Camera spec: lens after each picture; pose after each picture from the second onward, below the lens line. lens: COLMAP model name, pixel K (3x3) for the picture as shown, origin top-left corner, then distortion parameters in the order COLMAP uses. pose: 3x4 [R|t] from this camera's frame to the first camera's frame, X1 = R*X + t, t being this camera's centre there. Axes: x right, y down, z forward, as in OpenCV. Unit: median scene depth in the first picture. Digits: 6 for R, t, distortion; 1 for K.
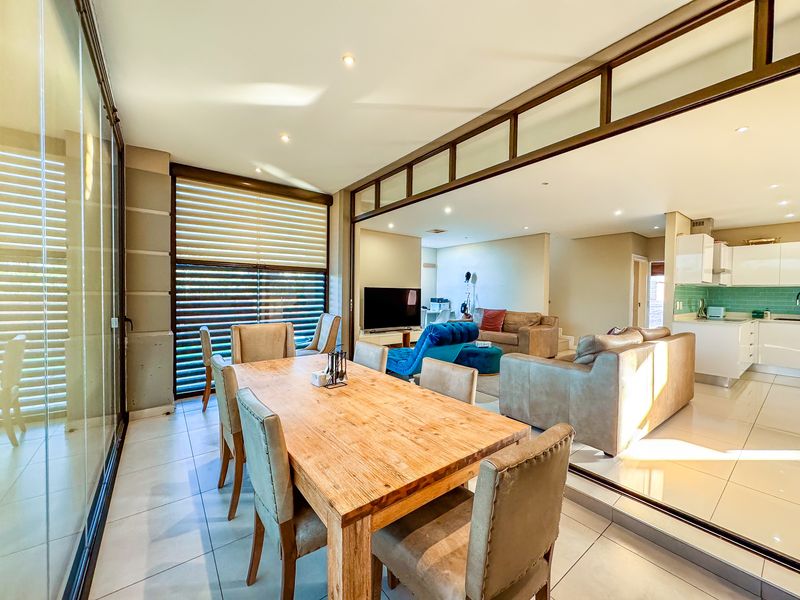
lens RADIAL K [[317.3, 0, 400.0], [0, 317.3, 300.0], [0, 0, 1]] dist [0.000992, -0.000027]
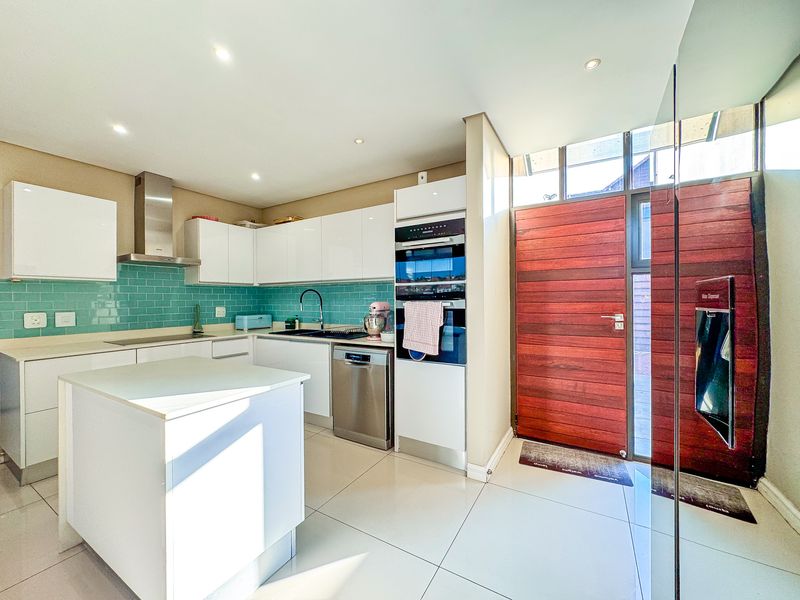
lens RADIAL K [[319.5, 0, 400.0], [0, 319.5, 300.0], [0, 0, 1]] dist [-0.000440, 0.000077]
pose [[0.932455, -0.022269, 0.360598, 1.010285], [0.028893, 0.999498, -0.012988, 0.006984], [-0.360128, 0.022529, 0.932631, 0.222646]]
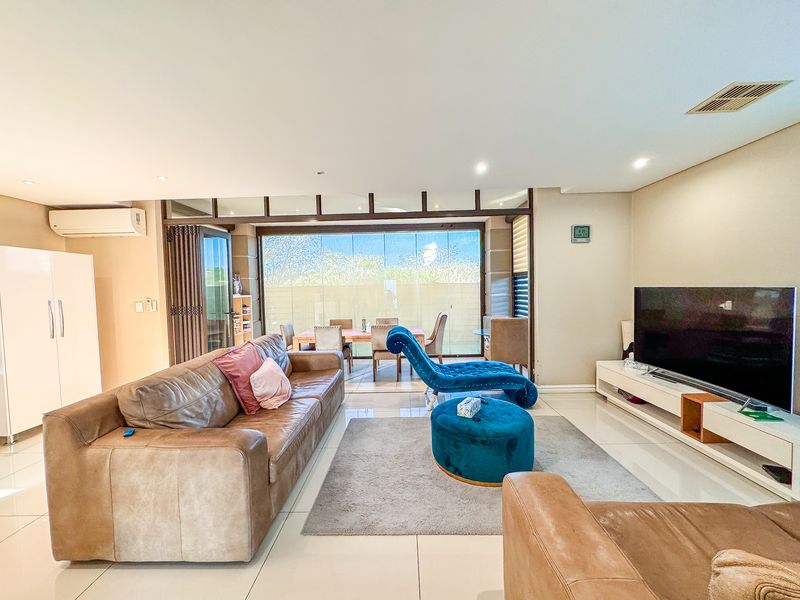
lens RADIAL K [[319.5, 0, 400.0], [0, 319.5, 300.0], [0, 0, 1]] dist [-0.000440, 0.000077]
pose [[-0.622066, 0.032509, -0.782290, 0.590983], [-0.002536, 0.999049, 0.043533, -0.040540], [0.782961, 0.029065, -0.621391, 1.004042]]
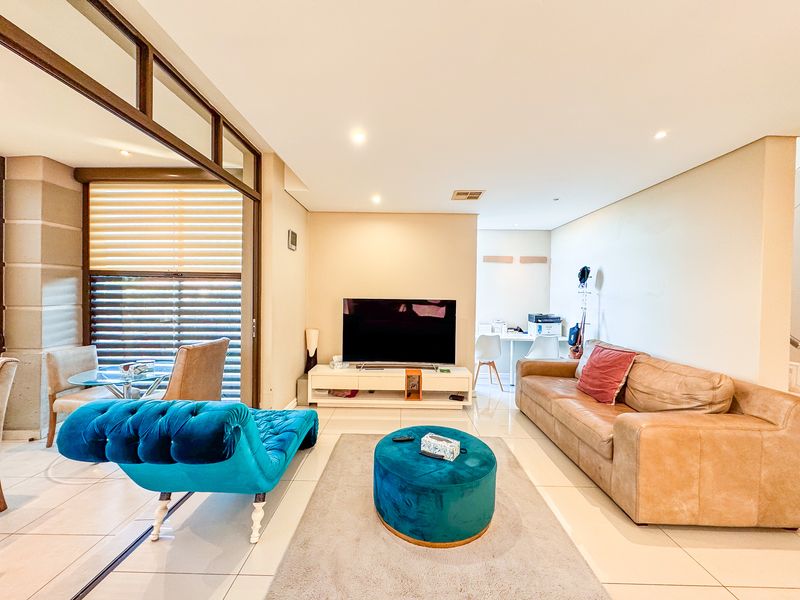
lens RADIAL K [[317.3, 0, 400.0], [0, 317.3, 300.0], [0, 0, 1]] dist [0.000992, -0.000027]
pose [[0.784972, 0.007655, -0.619484, 0.387031], [-0.017251, 0.999806, -0.009505, -0.032022], [0.619291, 0.018148, 0.784952, 0.537198]]
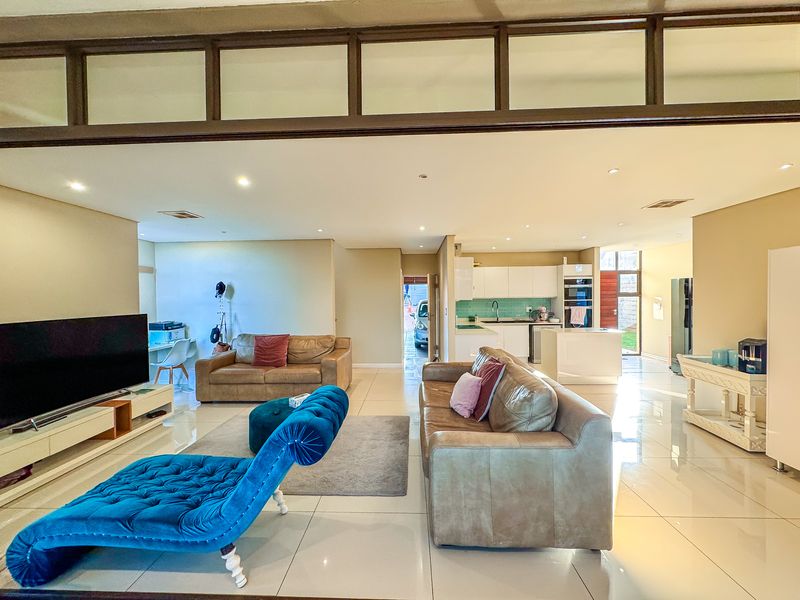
lens RADIAL K [[319.5, 0, 400.0], [0, 319.5, 300.0], [0, 0, 1]] dist [-0.000440, 0.000077]
pose [[0.640613, -0.032886, 0.767160, -0.087237], [0.037778, 0.999222, 0.011288, -0.055575], [-0.766934, 0.021750, 0.641357, 0.339830]]
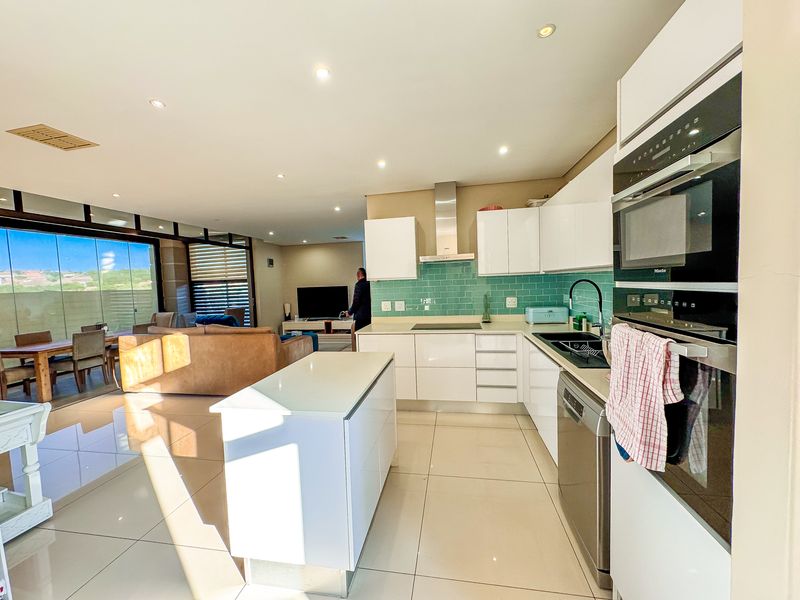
lens RADIAL K [[319.5, 0, 400.0], [0, 319.5, 300.0], [0, 0, 1]] dist [-0.000440, 0.000077]
pose [[0.671147, 0.005073, -0.741307, 1.219711], [0.031360, 0.998887, 0.035228, -0.020897], [0.740661, -0.046890, 0.670241, 0.376576]]
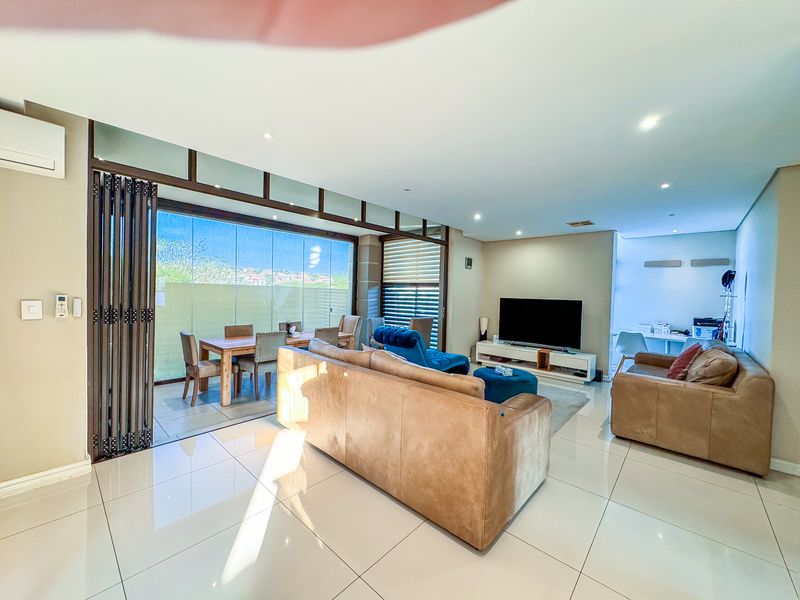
lens RADIAL K [[317.3, 0, 400.0], [0, 317.3, 300.0], [0, 0, 1]] dist [0.000992, -0.000027]
pose [[0.174953, 0.015235, -0.984459, 0.824339], [-0.044519, 0.998980, 0.007548, -0.026304], [0.983570, 0.042506, 0.175453, 0.489699]]
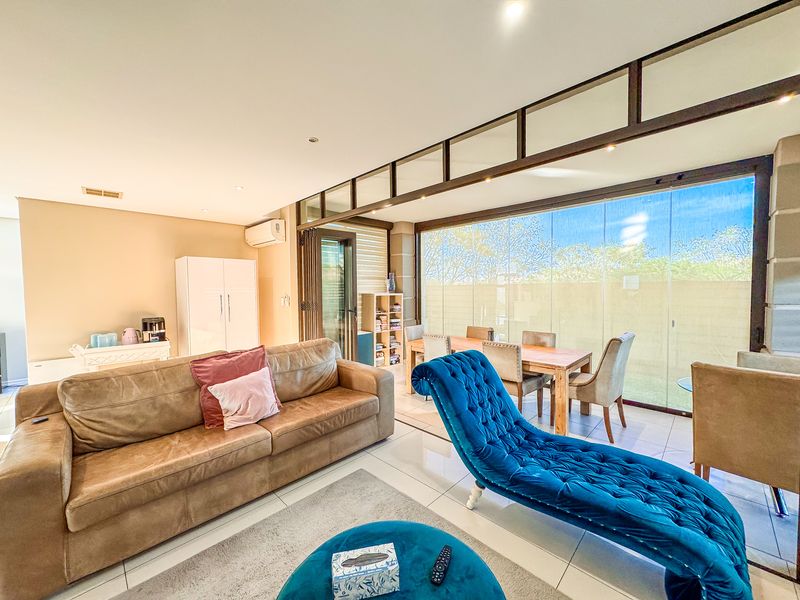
lens RADIAL K [[319.5, 0, 400.0], [0, 319.5, 300.0], [0, 0, 1]] dist [-0.000440, 0.000077]
pose [[-0.990514, 0.003282, -0.137374, 0.223233], [-0.005008, 0.998188, 0.059959, -0.049424], [0.137322, 0.060078, -0.988703, 0.993415]]
